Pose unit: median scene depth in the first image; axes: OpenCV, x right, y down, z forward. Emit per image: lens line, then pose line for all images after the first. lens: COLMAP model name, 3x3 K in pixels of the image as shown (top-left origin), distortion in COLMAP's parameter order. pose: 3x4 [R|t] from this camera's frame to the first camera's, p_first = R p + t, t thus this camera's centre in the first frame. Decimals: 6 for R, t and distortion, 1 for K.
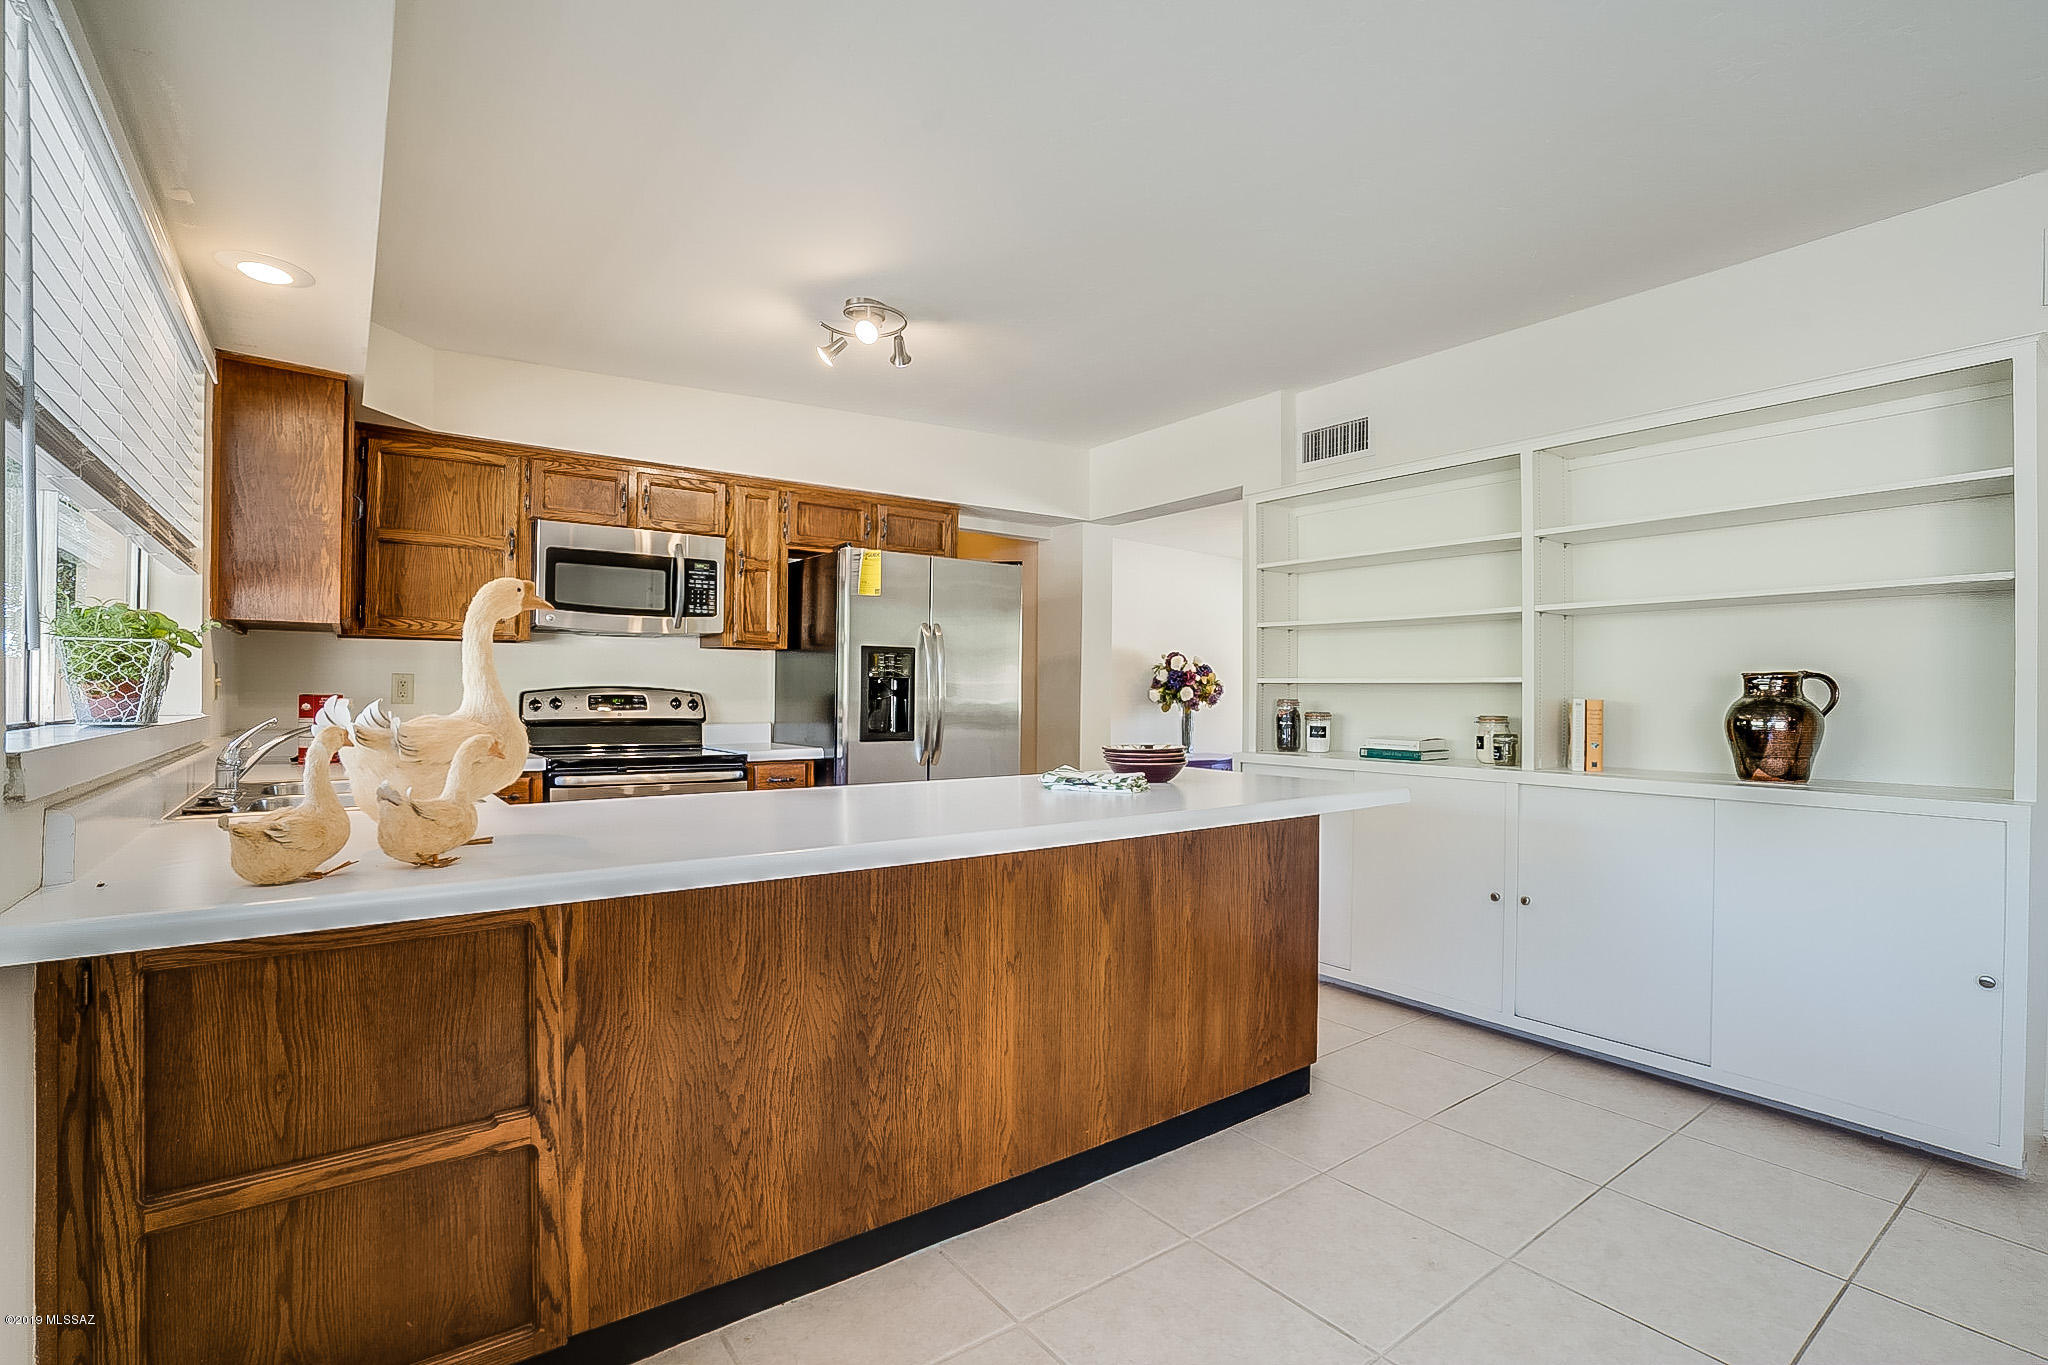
lens RADIAL K [[958.2, 0, 1013.4], [0, 958.2, 687.0], [0, 0, 1]] dist [-0.032010, 0.005959]
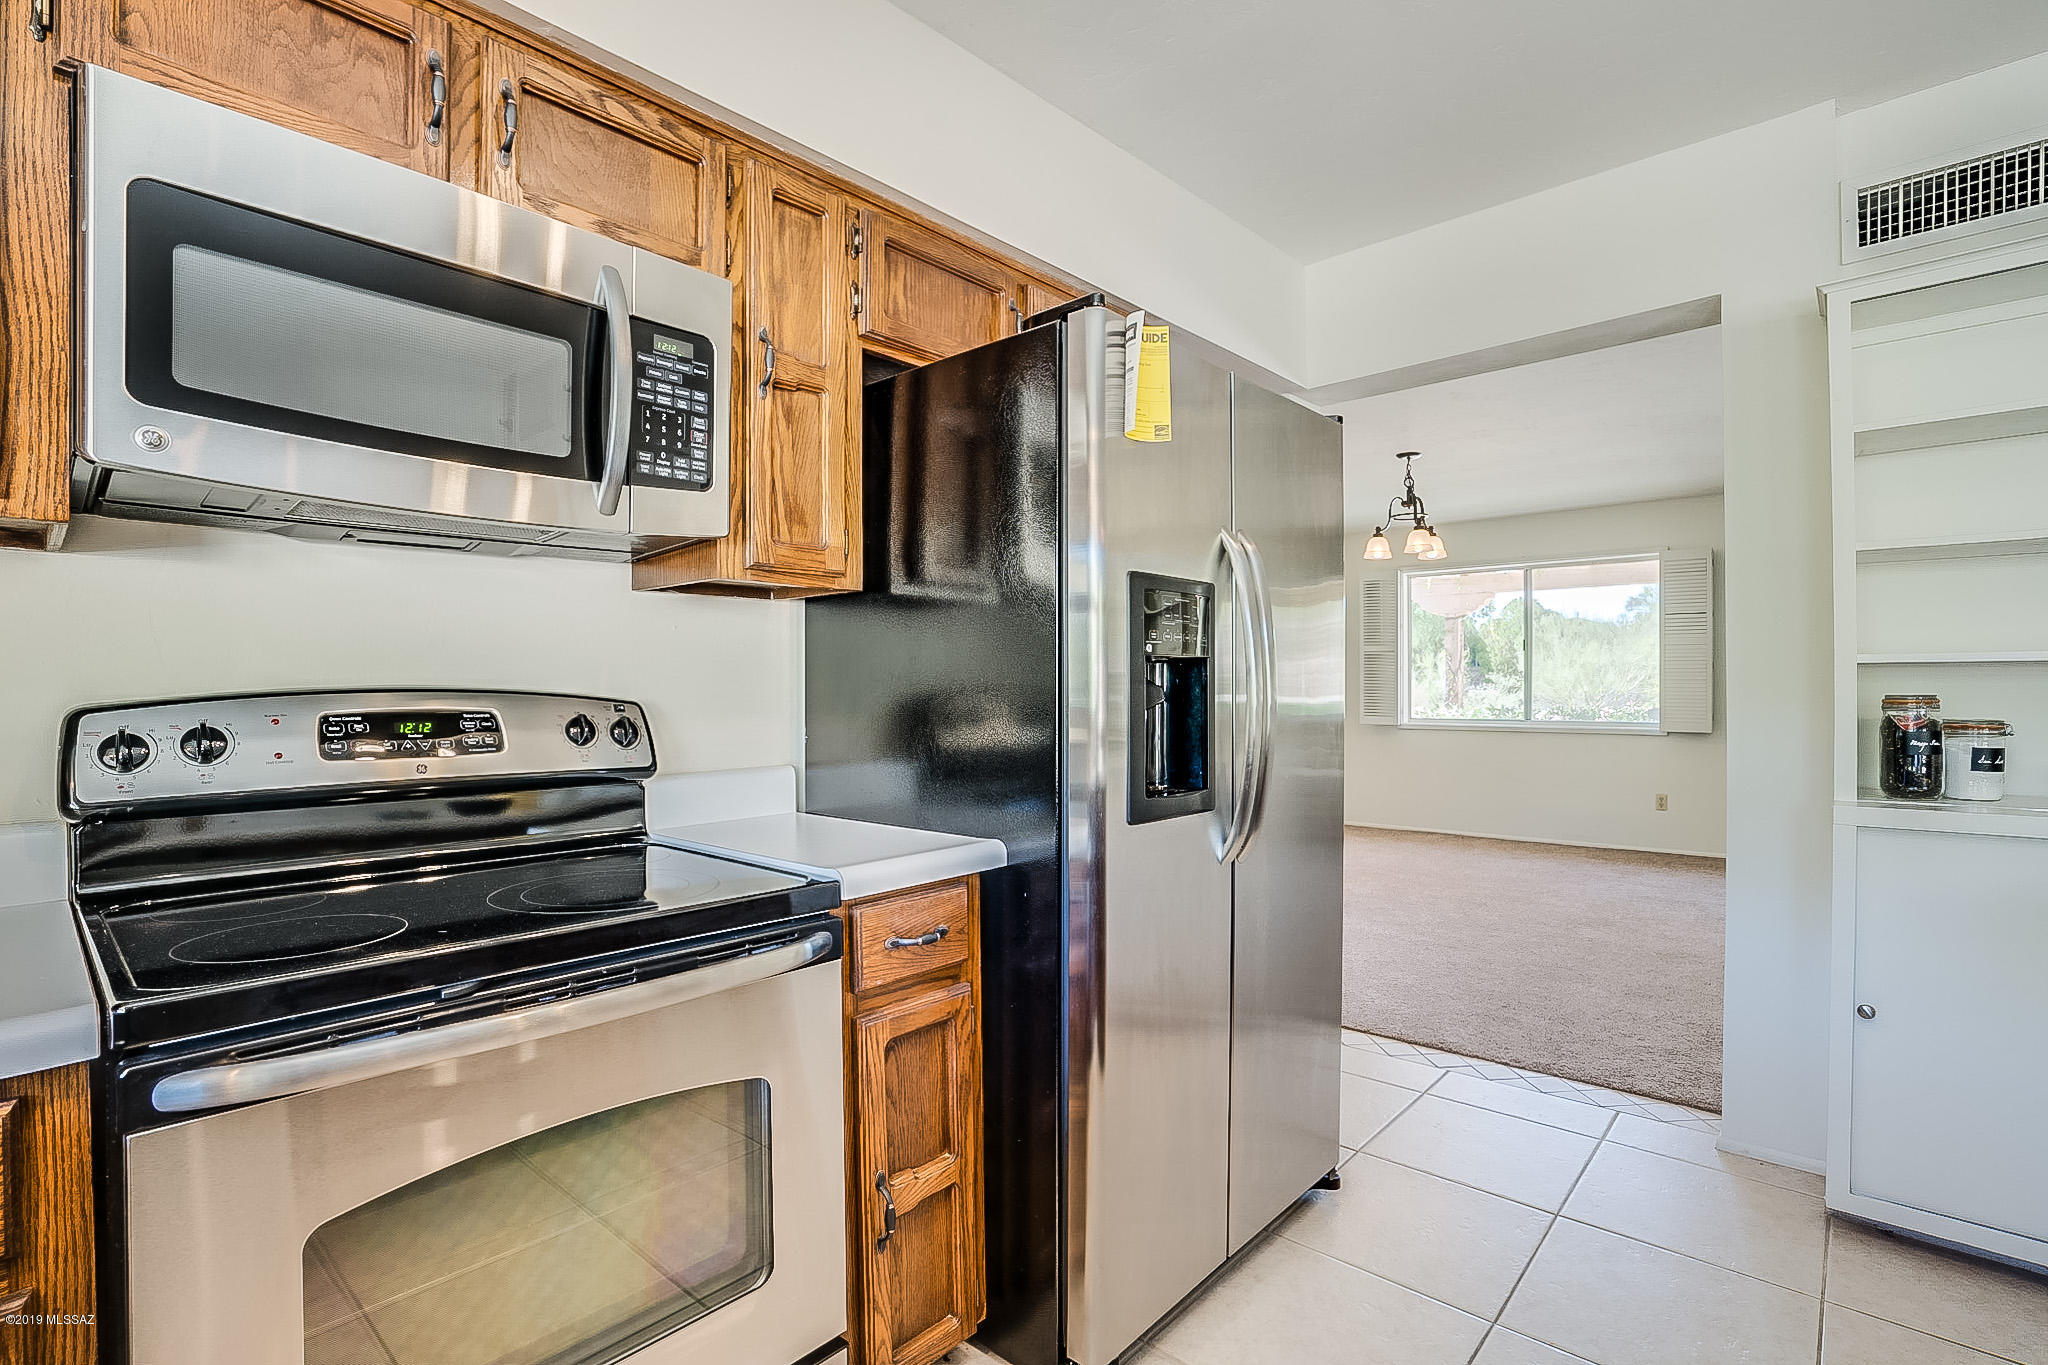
lens RADIAL K [[958.2, 0, 1030.9], [0, 958.2, 681.4], [0, 0, 1]] dist [-0.032010, 0.005959]
pose [[0.977280, -0.011691, 0.211628, -0.270148], [0.011436, 0.999932, 0.002430, -0.001093], [-0.211642, 0.000046, 0.977347, 0.619763]]
